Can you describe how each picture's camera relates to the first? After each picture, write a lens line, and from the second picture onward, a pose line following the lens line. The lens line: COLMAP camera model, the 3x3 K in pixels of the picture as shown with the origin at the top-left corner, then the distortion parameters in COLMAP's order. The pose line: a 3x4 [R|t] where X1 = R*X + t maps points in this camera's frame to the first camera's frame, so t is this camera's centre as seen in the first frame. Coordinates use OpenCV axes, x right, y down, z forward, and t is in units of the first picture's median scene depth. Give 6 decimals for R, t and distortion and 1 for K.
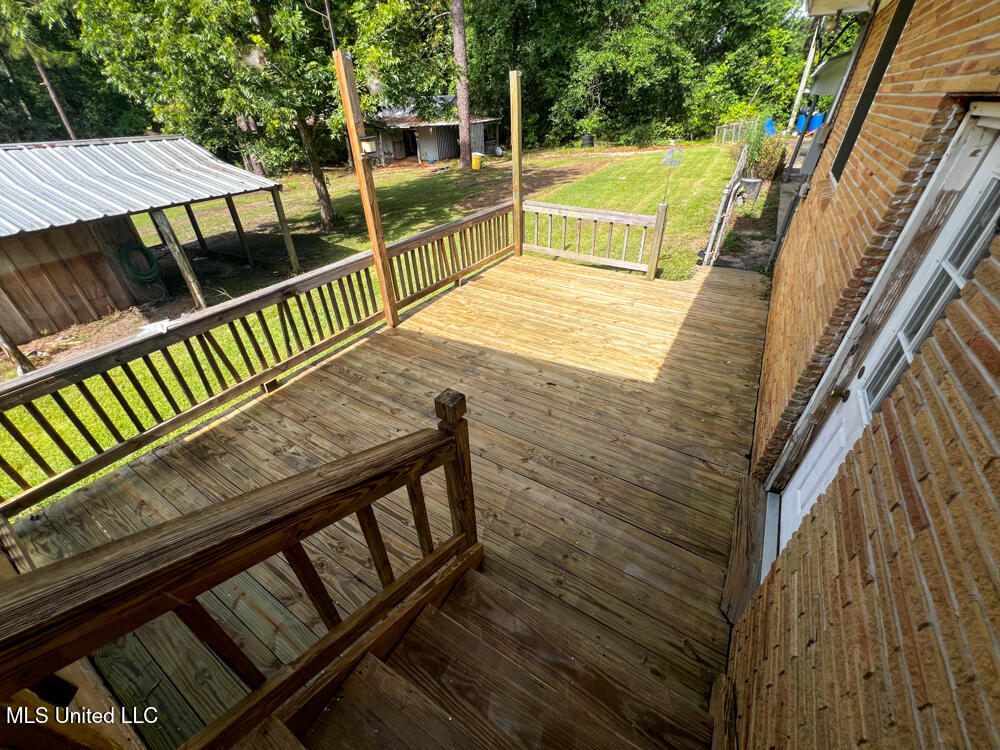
lens RADIAL K [[400.9, 0, 497.5], [0, 400.9, 373.5], [0, 0, 1]] dist [-0.004751, 0.000762]
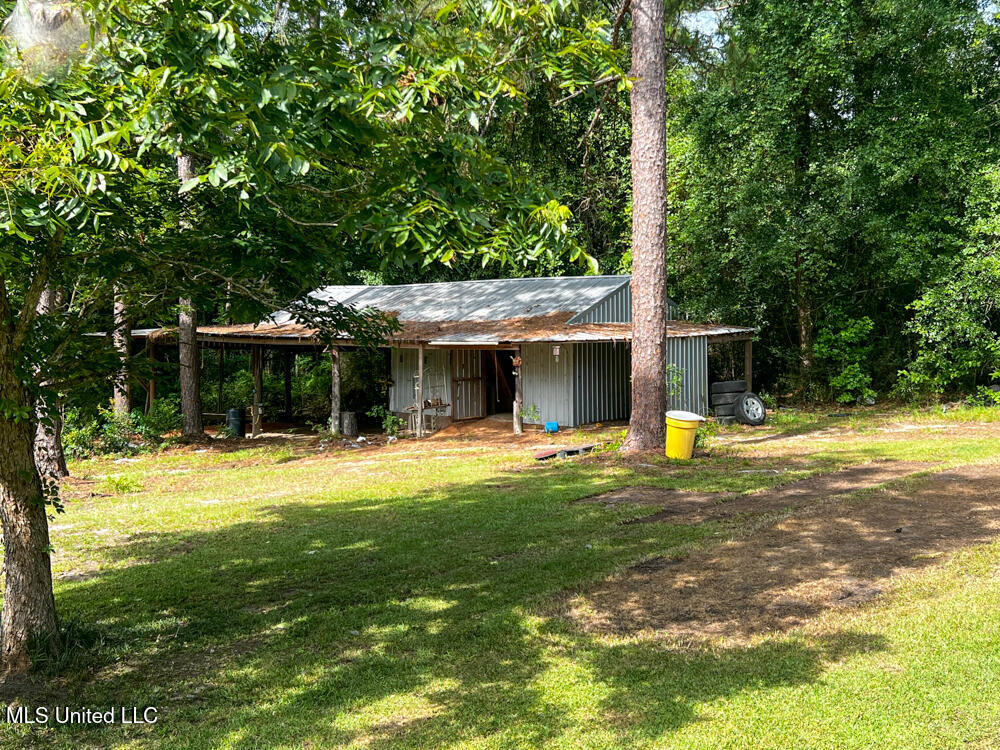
lens RADIAL K [[1083.4, 0, 493.3], [0, 1083.4, 375.8], [0, 0, 1]] dist [0.058880, 0.000000]
pose [[0.974475, 0.022641, -0.223350, -0.006705], [-0.133206, 0.859148, -0.494086, -0.121482], [0.180704, 0.511226, 0.840234, 0.219250]]
